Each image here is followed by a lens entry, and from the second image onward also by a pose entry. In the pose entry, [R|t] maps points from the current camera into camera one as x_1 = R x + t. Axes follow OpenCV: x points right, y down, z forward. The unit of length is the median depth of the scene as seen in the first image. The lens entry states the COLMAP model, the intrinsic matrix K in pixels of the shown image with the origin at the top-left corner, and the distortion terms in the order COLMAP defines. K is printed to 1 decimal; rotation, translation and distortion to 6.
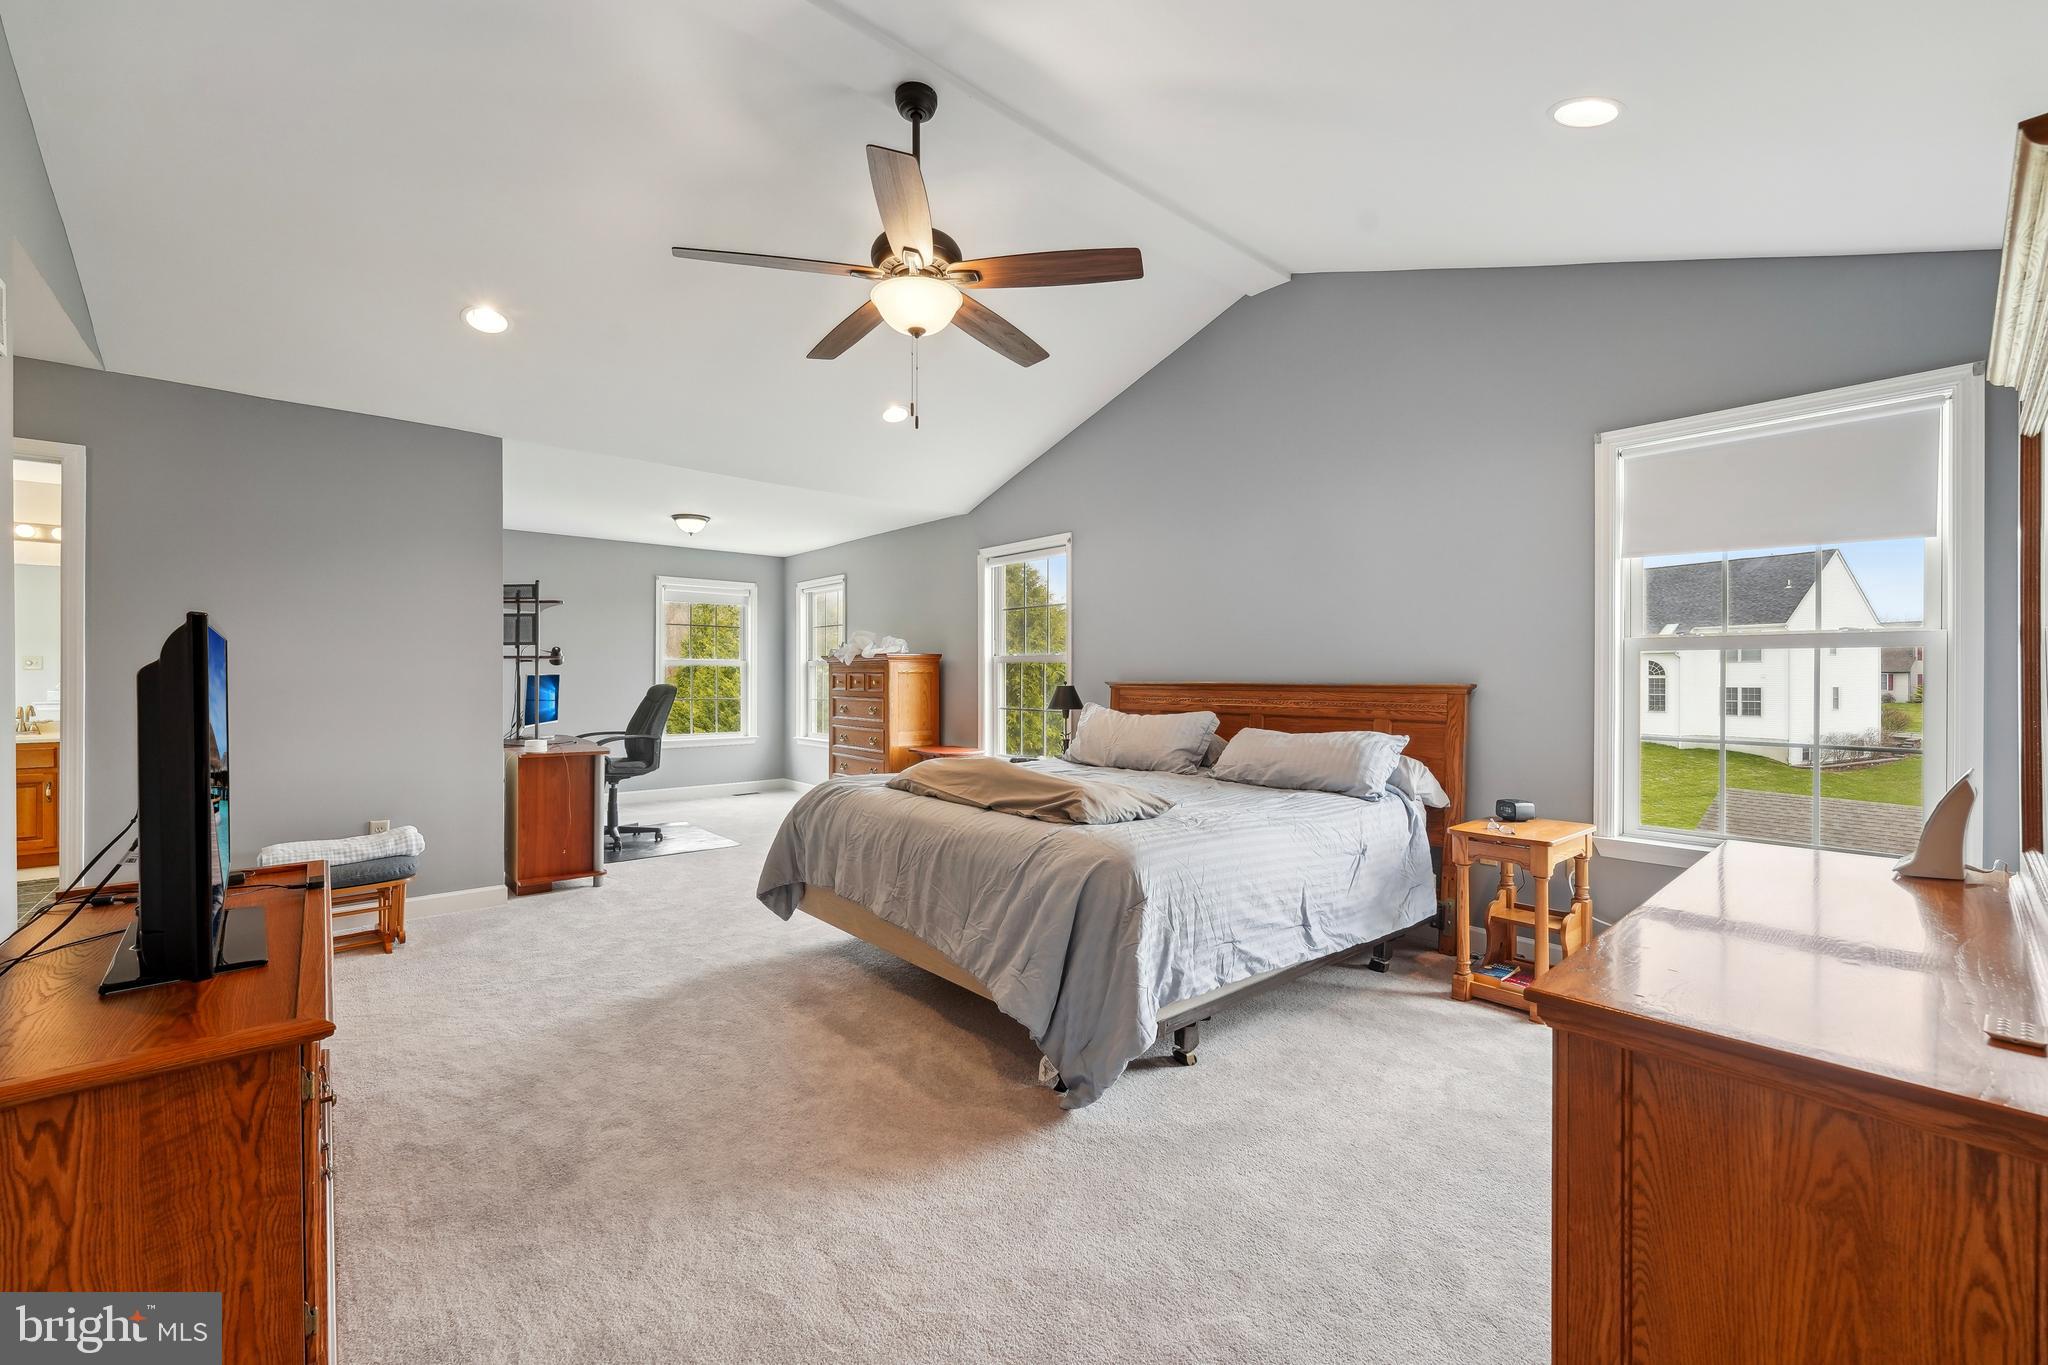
lens RADIAL K [[830.8, 0, 1024.0], [0, 830.8, 682.5], [0, 0, 1]] dist [-0.002146, -0.000176]
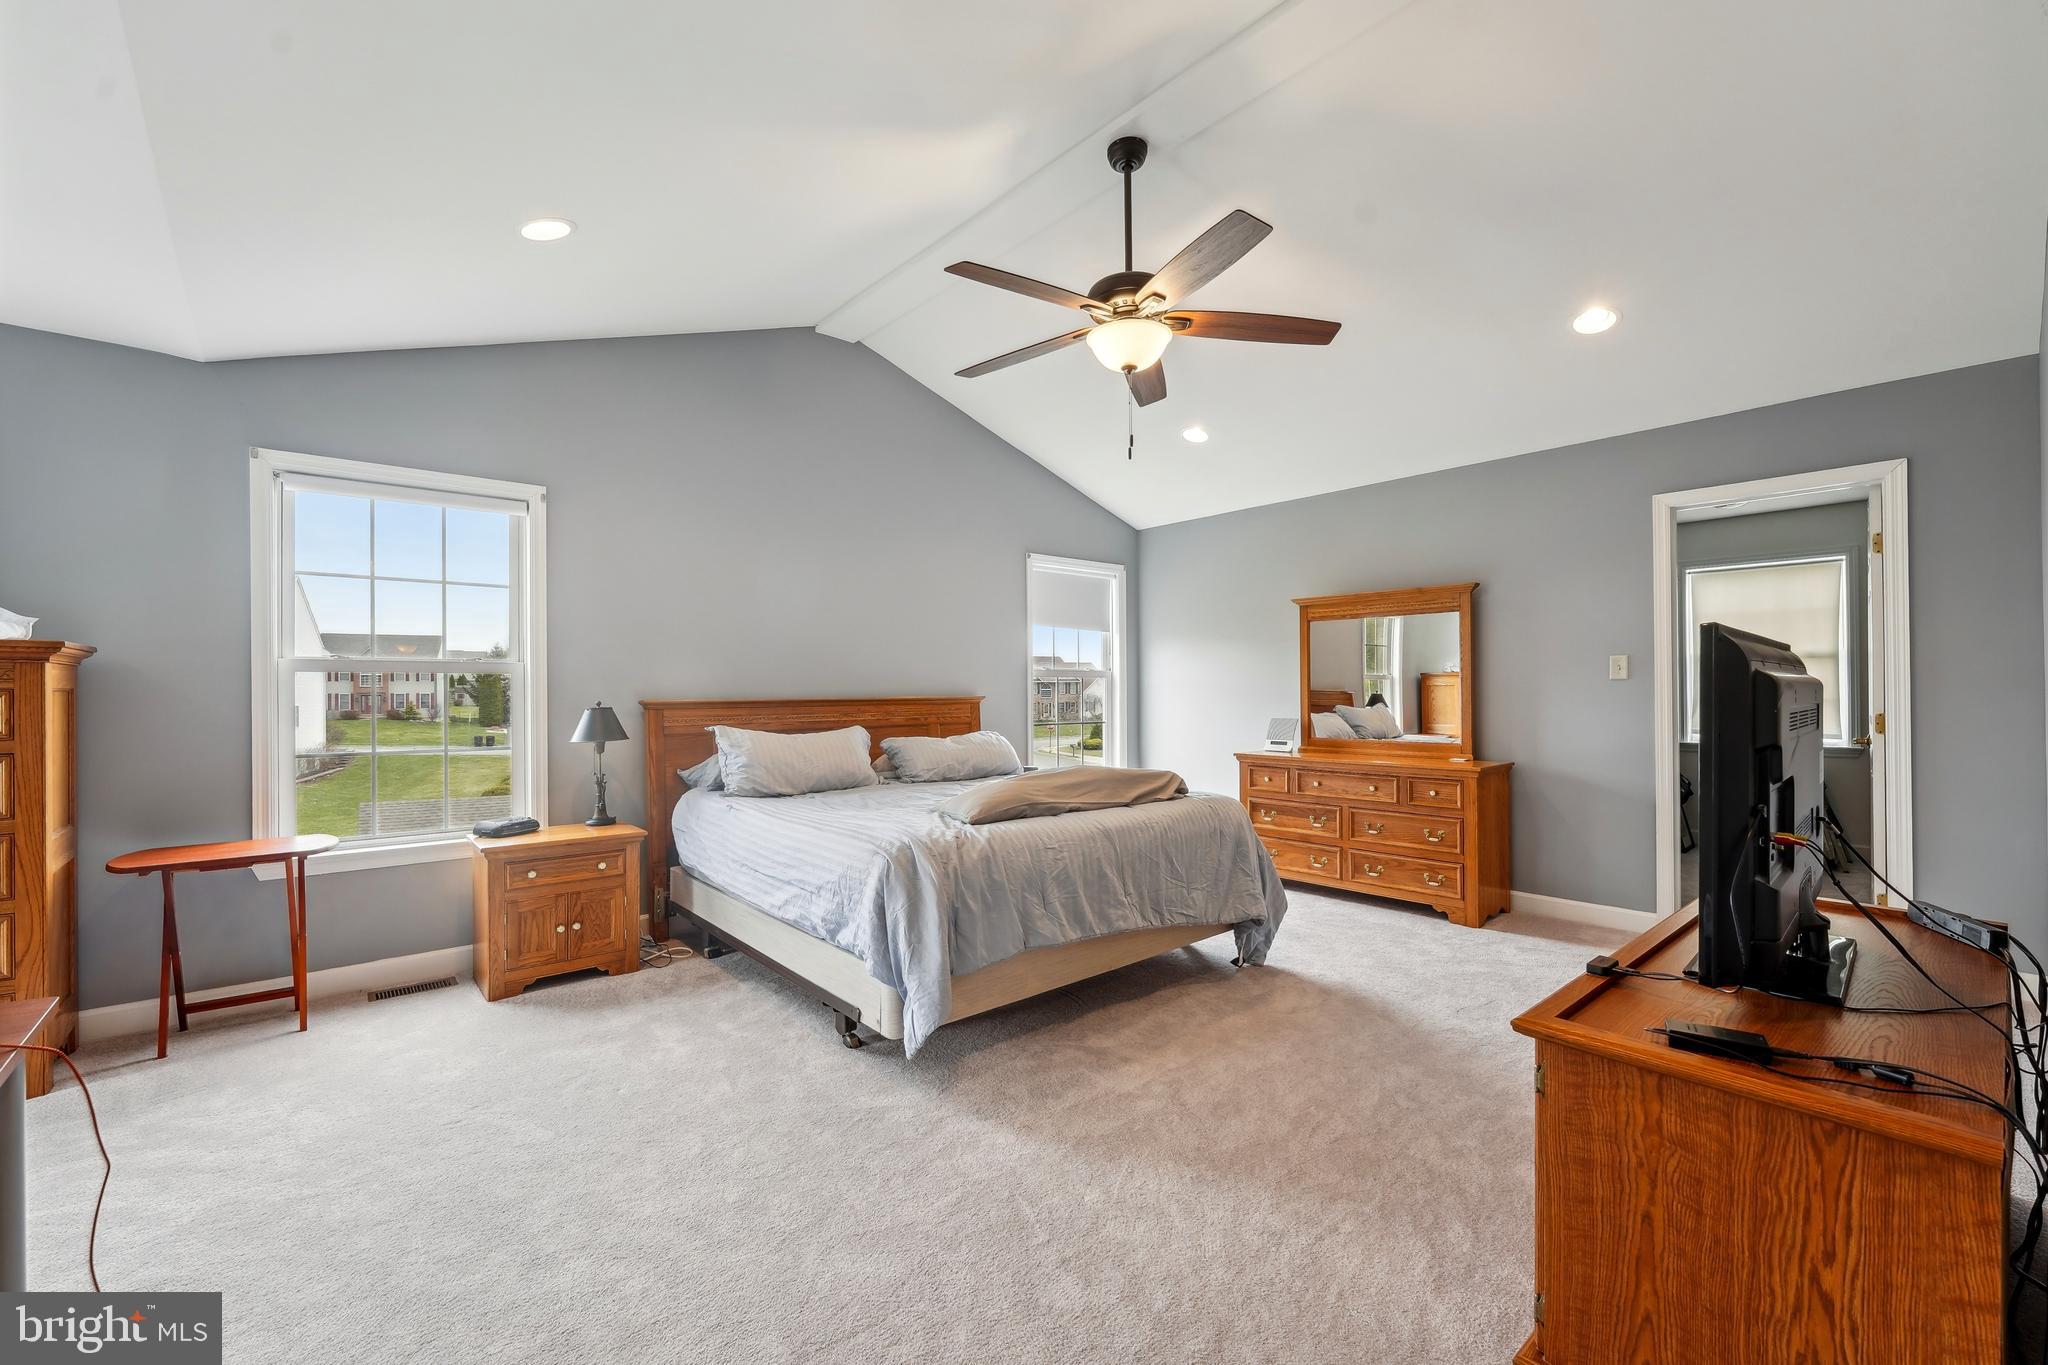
lens RADIAL K [[830.8, 0, 1024.0], [0, 830.8, 682.5], [0, 0, 1]] dist [-0.002146, -0.000176]
pose [[0.016867, 0.007731, 0.999828, -0.878130], [0.011643, 0.999901, -0.007928, -0.008900], [-0.999790, 0.011775, 0.016775, 0.820130]]
